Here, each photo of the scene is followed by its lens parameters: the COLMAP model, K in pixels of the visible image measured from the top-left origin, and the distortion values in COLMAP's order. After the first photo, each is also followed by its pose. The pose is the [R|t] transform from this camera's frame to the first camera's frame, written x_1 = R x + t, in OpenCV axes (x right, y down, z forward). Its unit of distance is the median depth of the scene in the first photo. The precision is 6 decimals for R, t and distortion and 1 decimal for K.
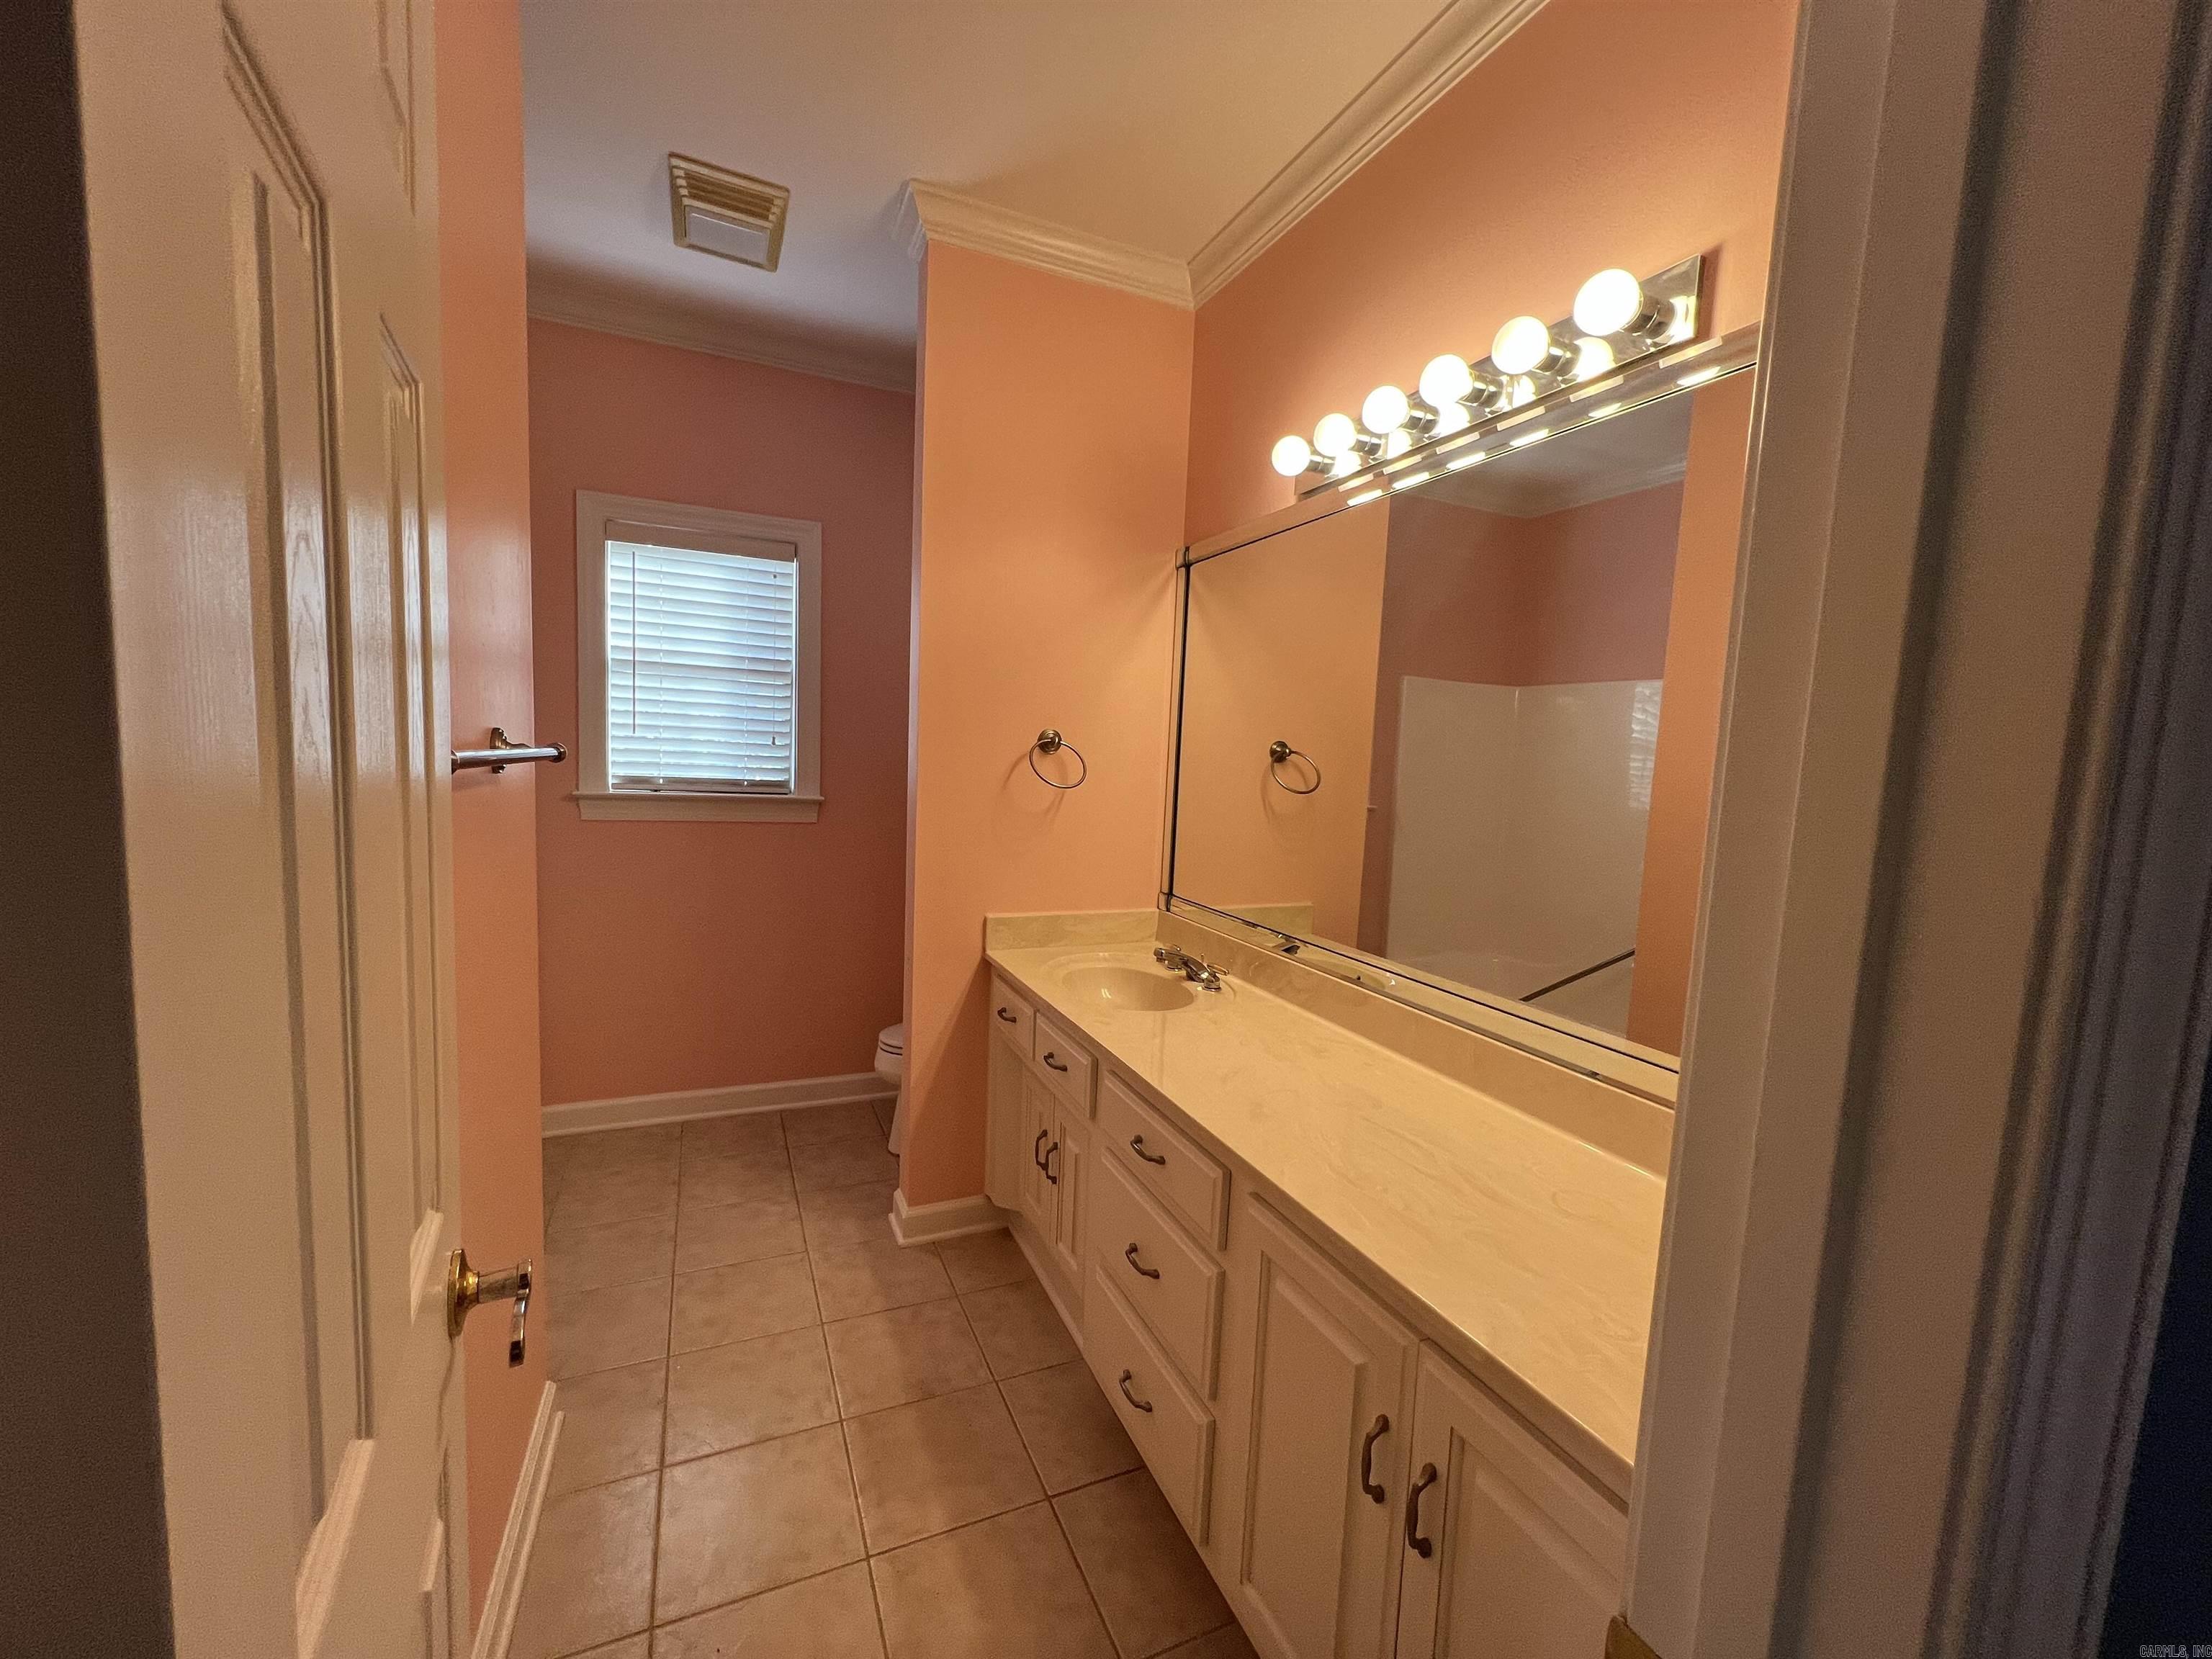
lens RADIAL K [[884.2, 0, 1107.3], [0, 884.2, 833.0], [0, 0, 1]] dist [-0.002410, 0.000923]
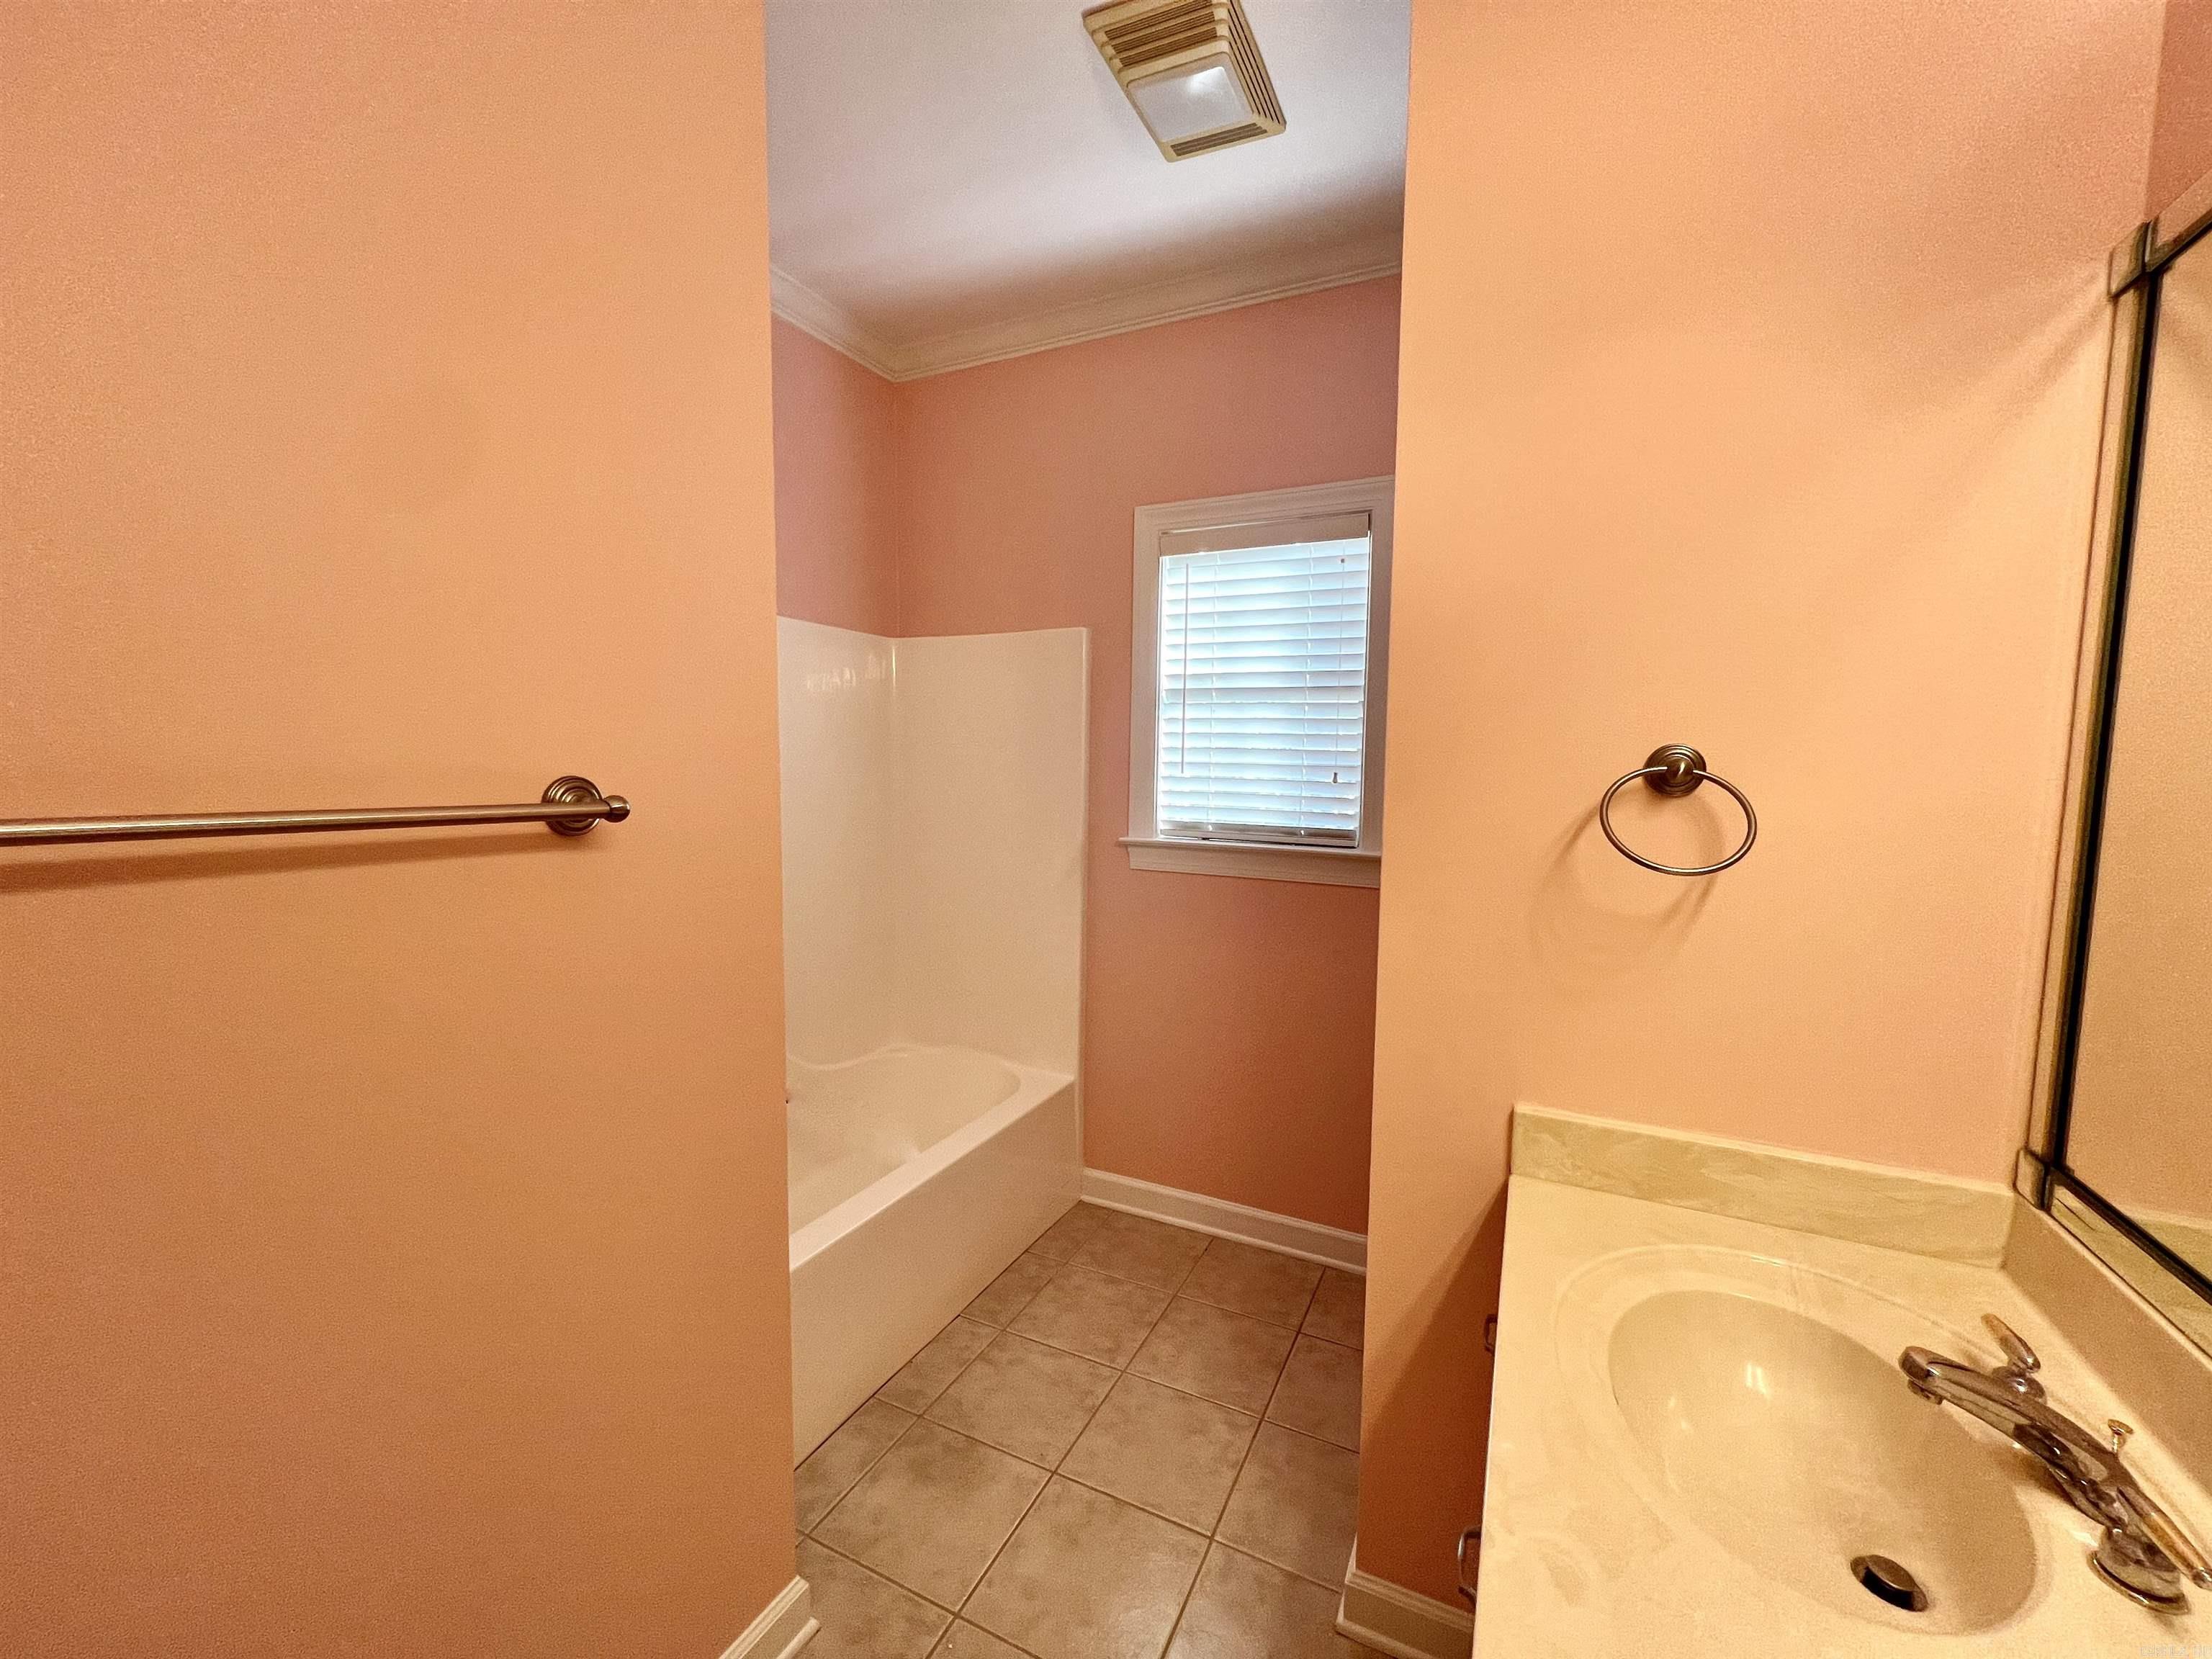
lens RADIAL K [[884.2, 0, 1105.3], [0, 884.2, 834.3], [0, 0, 1]] dist [-0.002410, 0.000923]
pose [[0.637436, 0.031867, -0.769844, 0.088173], [-0.059785, 0.998178, -0.008184, -0.040564], [0.768180, 0.051242, 0.638179, 0.391935]]
